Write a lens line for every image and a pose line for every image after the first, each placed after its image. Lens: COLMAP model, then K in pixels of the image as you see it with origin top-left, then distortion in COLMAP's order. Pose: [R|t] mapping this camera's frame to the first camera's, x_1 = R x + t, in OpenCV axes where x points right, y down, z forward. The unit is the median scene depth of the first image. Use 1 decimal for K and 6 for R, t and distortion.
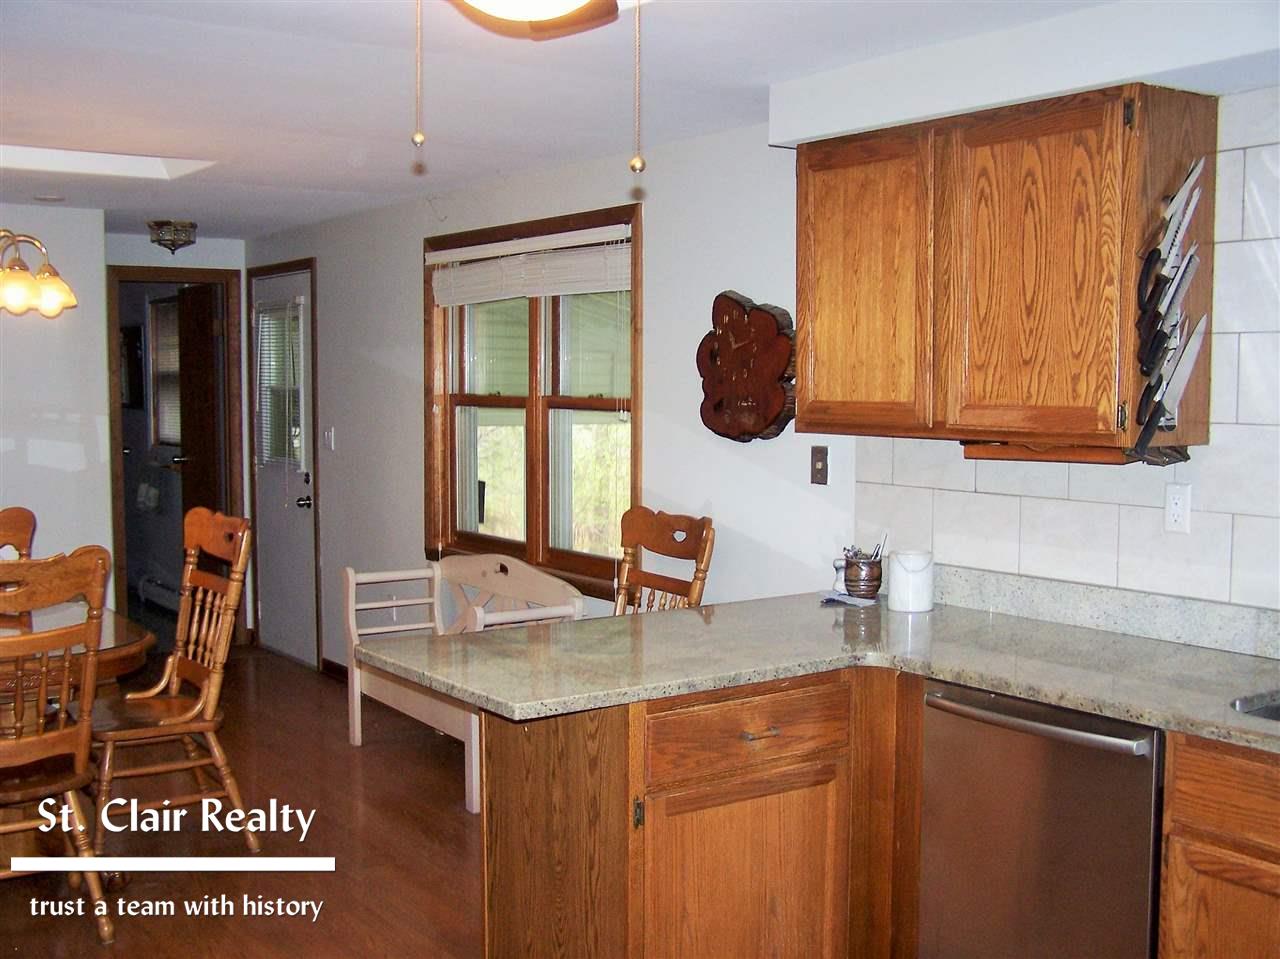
lens RADIAL K [[1483.0, 0, 639.9], [0, 1483.0, 480.0], [0, 0, 1]] dist [-0.013762, 0.000000]
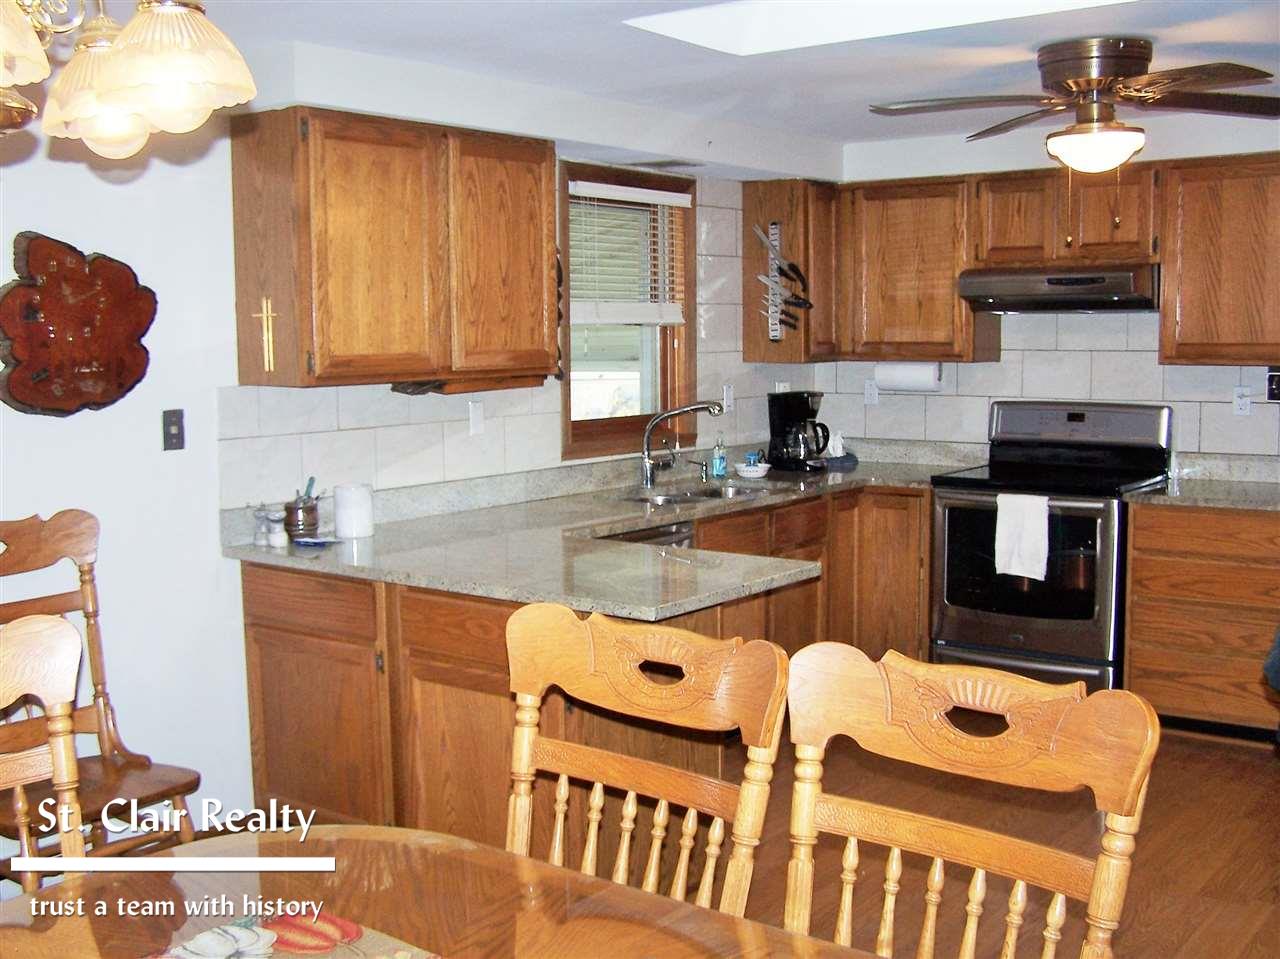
lens RADIAL K [[1483.0, 0, 640.2], [0, 1483.0, 479.5], [0, 0, 1]] dist [-0.013762, 0.000000]
pose [[-0.288834, -0.097834, 0.952367, -1.101649], [0.079927, 0.988828, 0.125820, -0.093564], [-0.954037, 0.112461, -0.277788, 1.253689]]
